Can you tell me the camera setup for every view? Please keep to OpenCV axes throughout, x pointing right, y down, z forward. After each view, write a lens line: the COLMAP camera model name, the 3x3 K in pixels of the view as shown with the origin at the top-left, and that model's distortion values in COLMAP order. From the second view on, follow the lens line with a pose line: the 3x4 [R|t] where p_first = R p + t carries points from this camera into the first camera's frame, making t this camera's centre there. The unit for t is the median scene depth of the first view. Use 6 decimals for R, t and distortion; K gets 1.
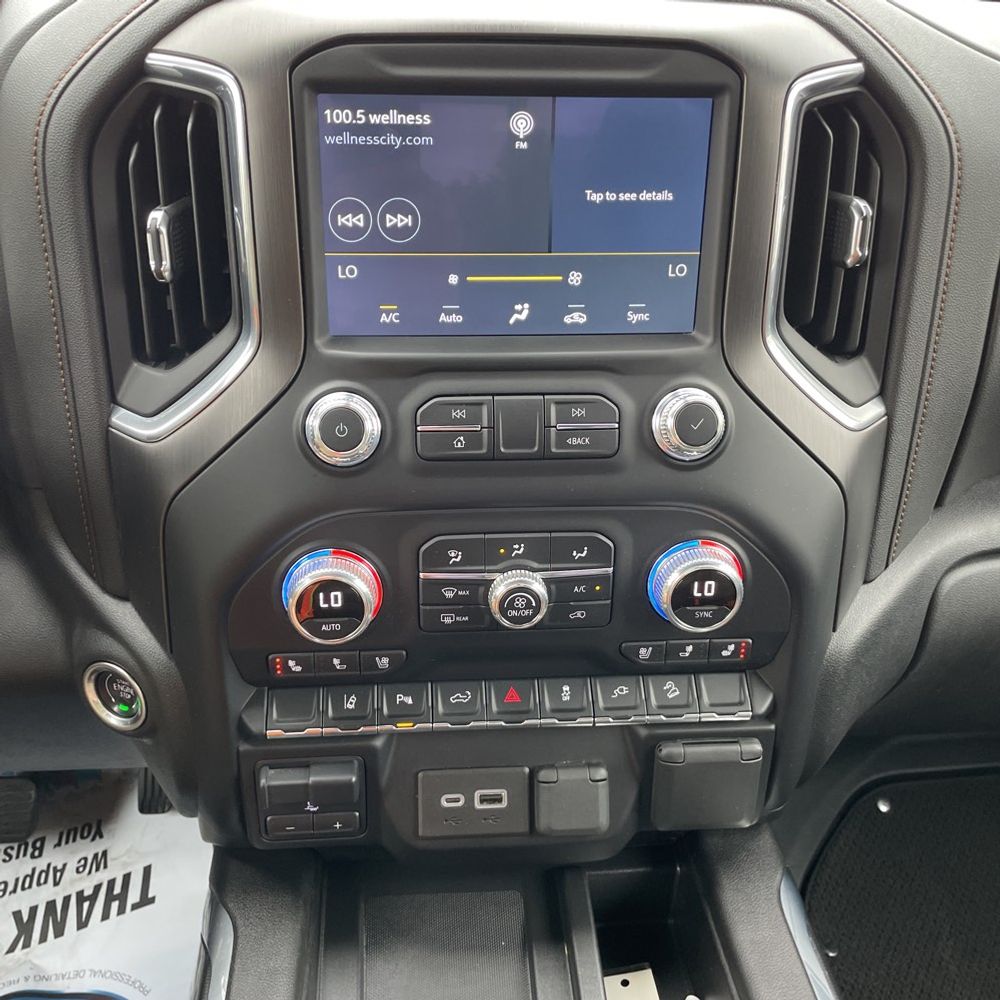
lens RADIAL K [[1017.5, 0, 501.2], [0, 1017.5, 503.0], [0, 0, 1]] dist [0.047415, 0.000000]
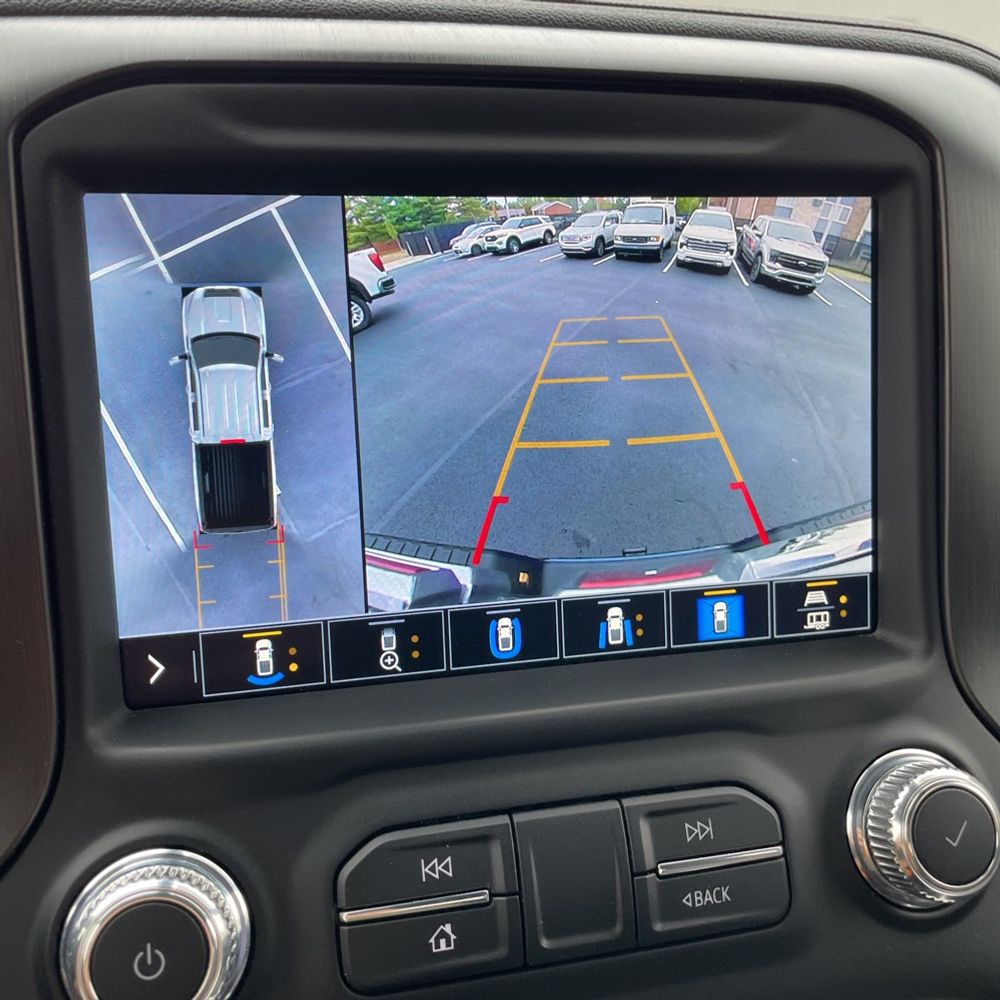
lens RADIAL K [[1017.5, 0, 502.6], [0, 1017.5, 495.8], [0, 0, 1]] dist [0.047415, 0.000000]
pose [[0.985757, -0.067866, 0.153874, -0.069741], [0.109484, 0.953486, -0.280851, -0.112273], [-0.127656, 0.293698, 0.947336, 0.536764]]
